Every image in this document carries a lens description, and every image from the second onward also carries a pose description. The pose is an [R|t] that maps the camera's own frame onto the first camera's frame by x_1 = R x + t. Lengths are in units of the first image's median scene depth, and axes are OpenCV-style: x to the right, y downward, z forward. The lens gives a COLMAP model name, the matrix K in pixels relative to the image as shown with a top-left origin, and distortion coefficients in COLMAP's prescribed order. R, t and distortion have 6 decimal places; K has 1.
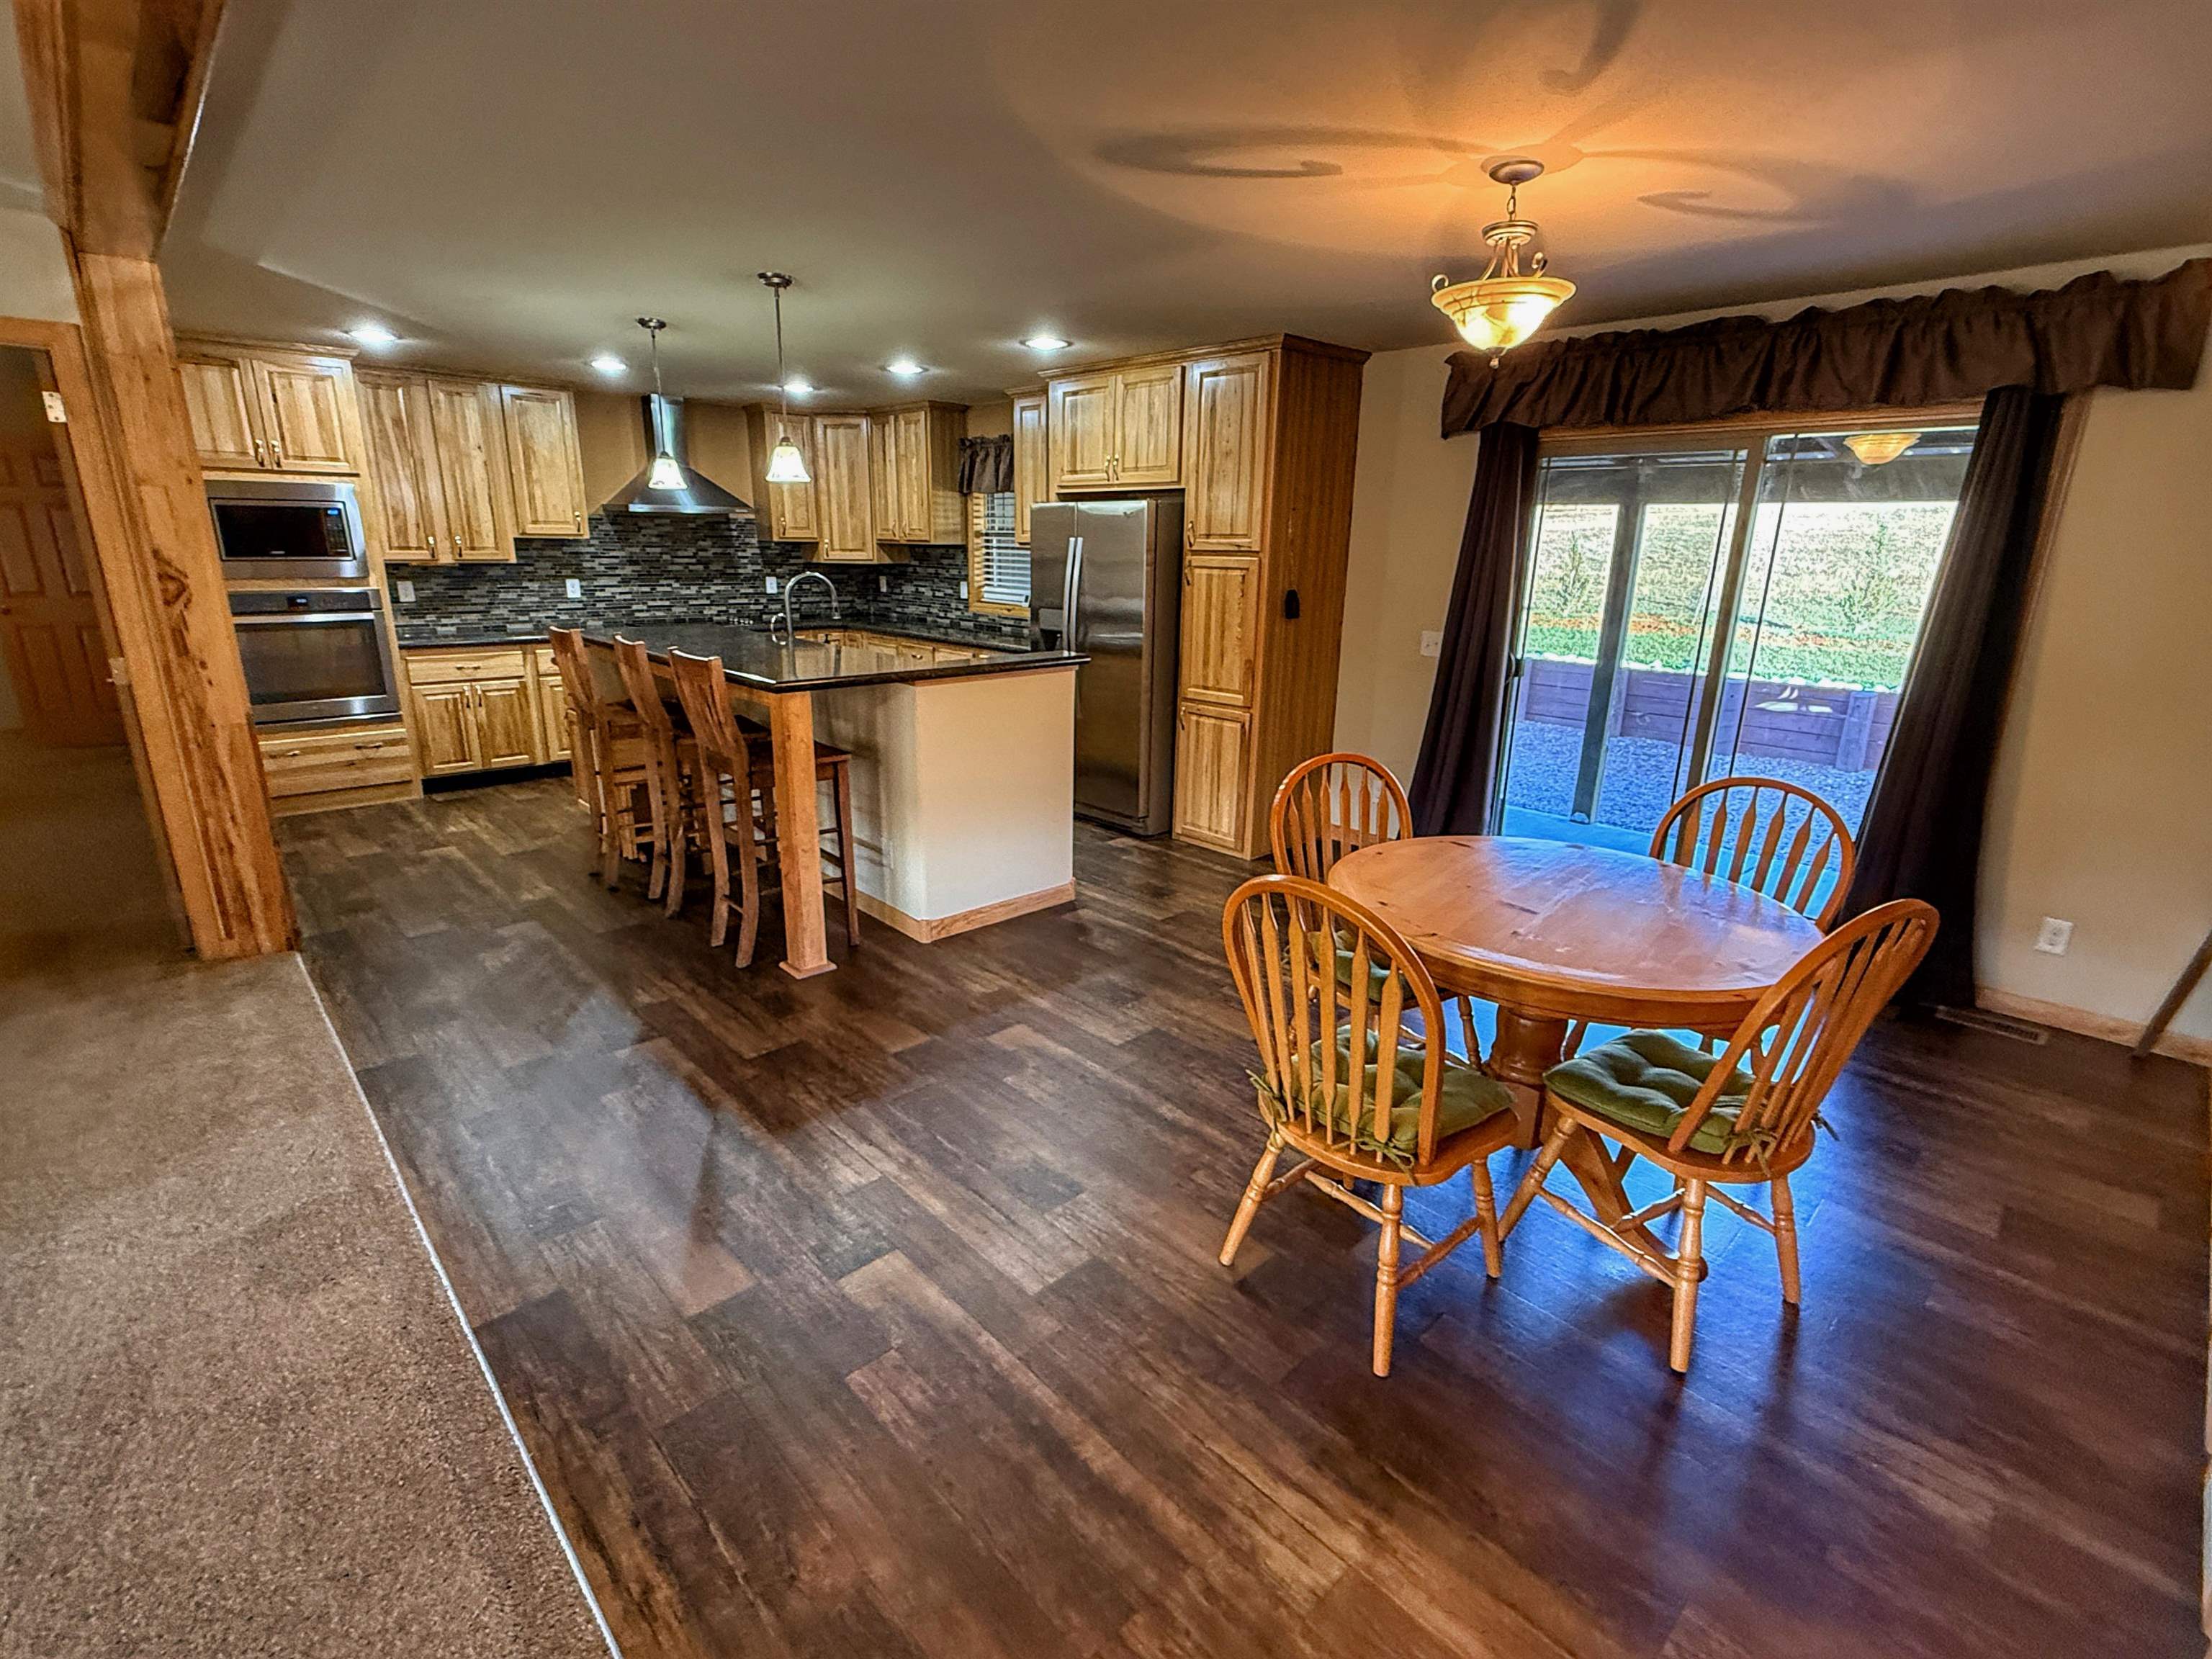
lens RADIAL K [[1011.2, 0, 1105.1], [0, 1011.2, 834.2], [0, 0, 1]] dist [-0.009037, -0.000515]
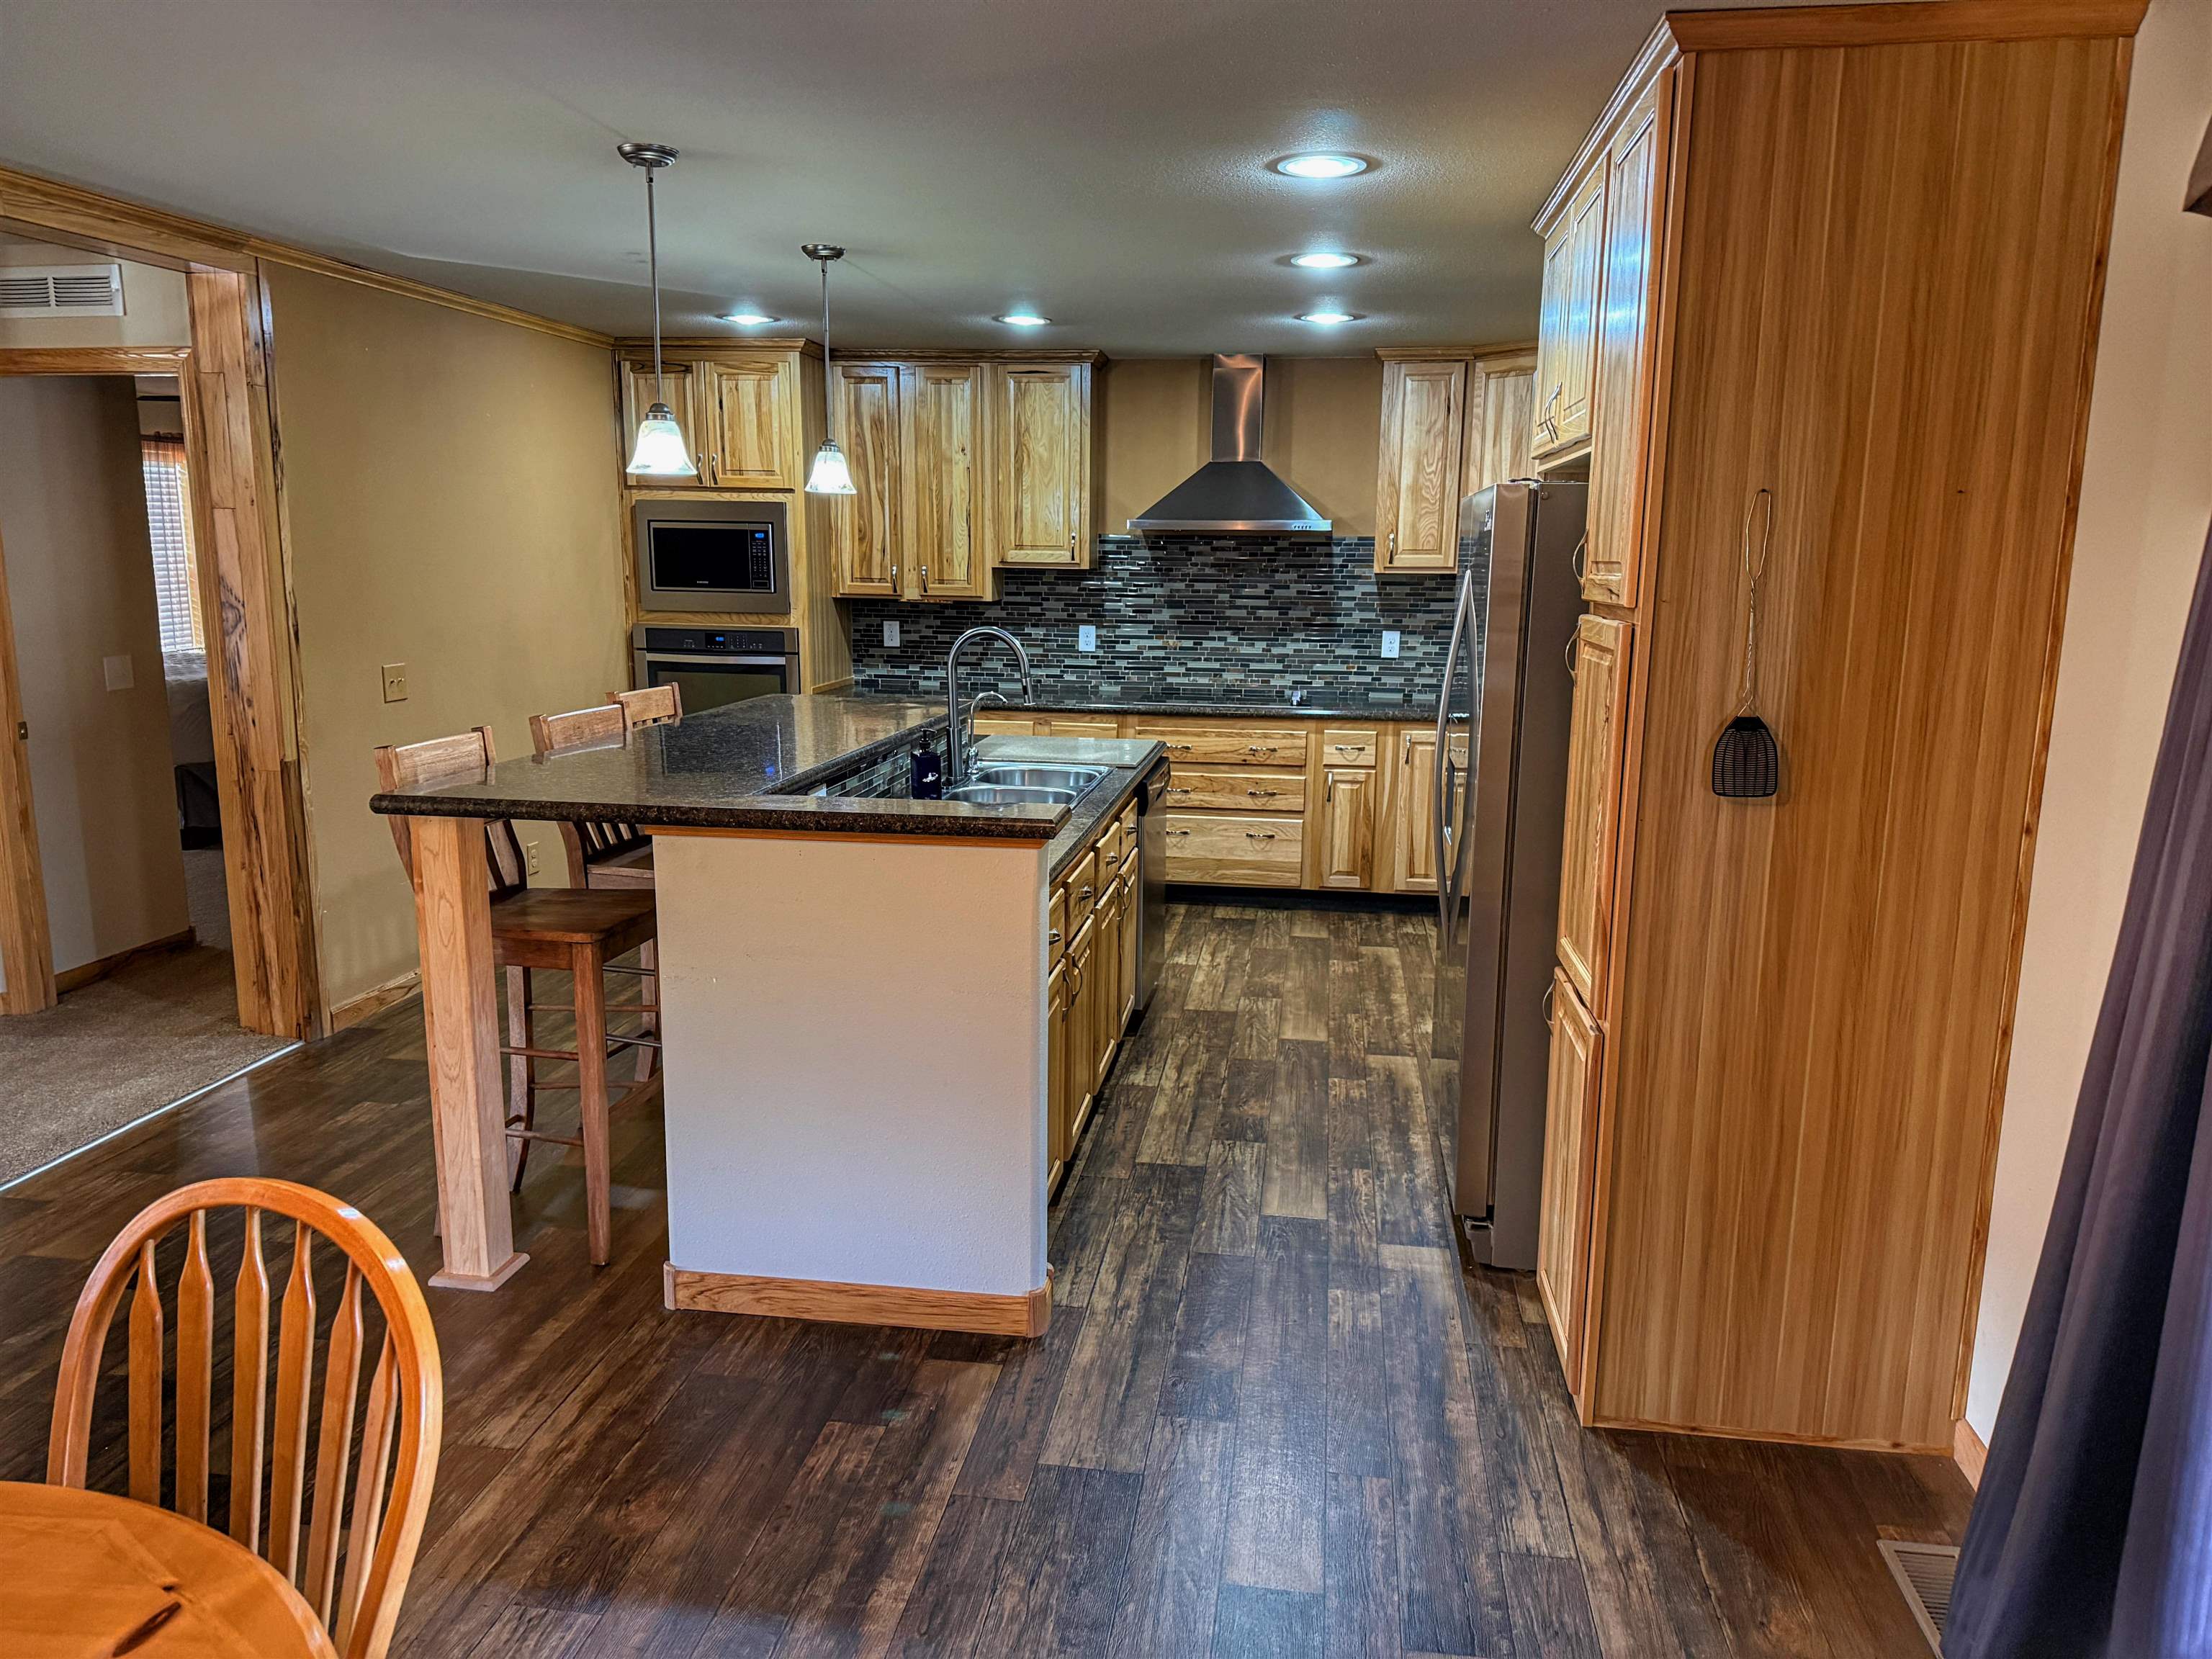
lens RADIAL K [[1544.4, 0, 1104.2], [0, 1544.4, 826.6], [0, 0, 1]] dist [0.097611, -0.005764]
pose [[0.616036, 0.130298, -0.776867, 0.368038], [-0.221395, 0.975110, -0.012013, -0.115695], [0.755965, 0.179395, 0.629551, 0.387955]]
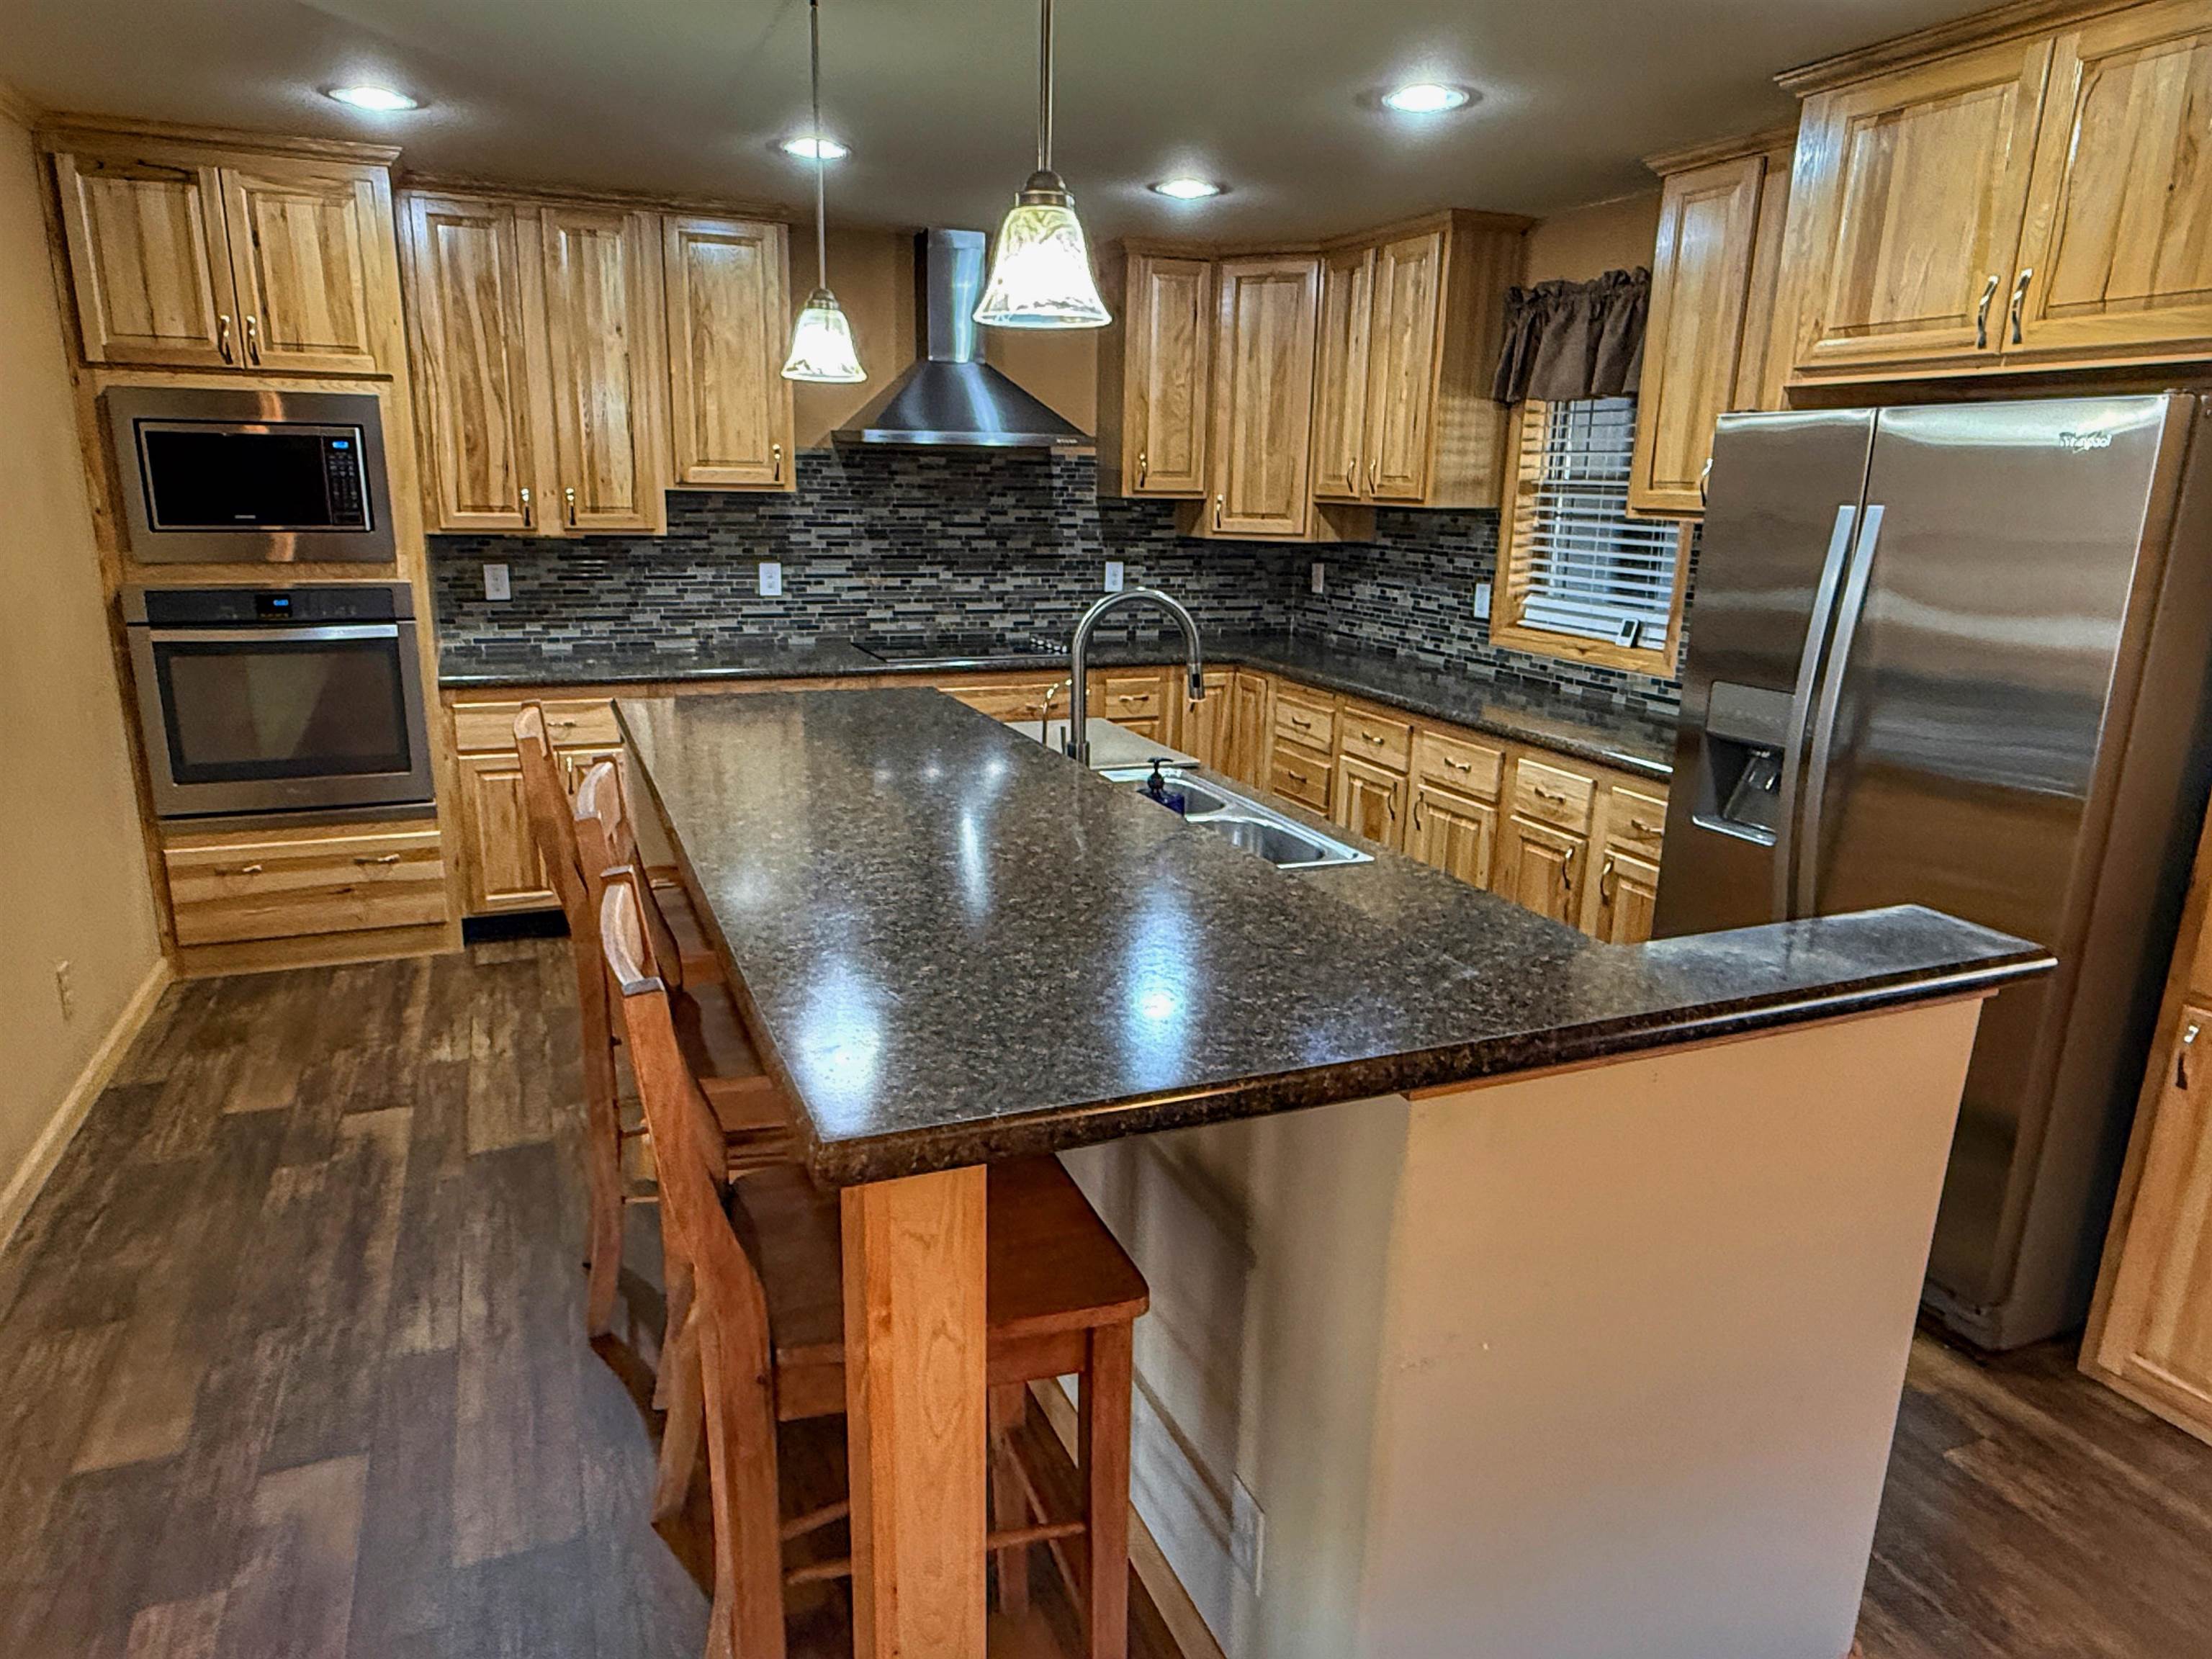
lens RADIAL K [[1387.3, 0, 1088.8], [0, 1387.3, 839.2], [0, 0, 1]] dist [-0.019162, 0.015722]
pose [[0.932601, 0.092853, -0.348759, -0.088191], [-0.104601, 0.994402, -0.014962, -0.117645], [0.345418, 0.050434, 0.937093, 0.380685]]
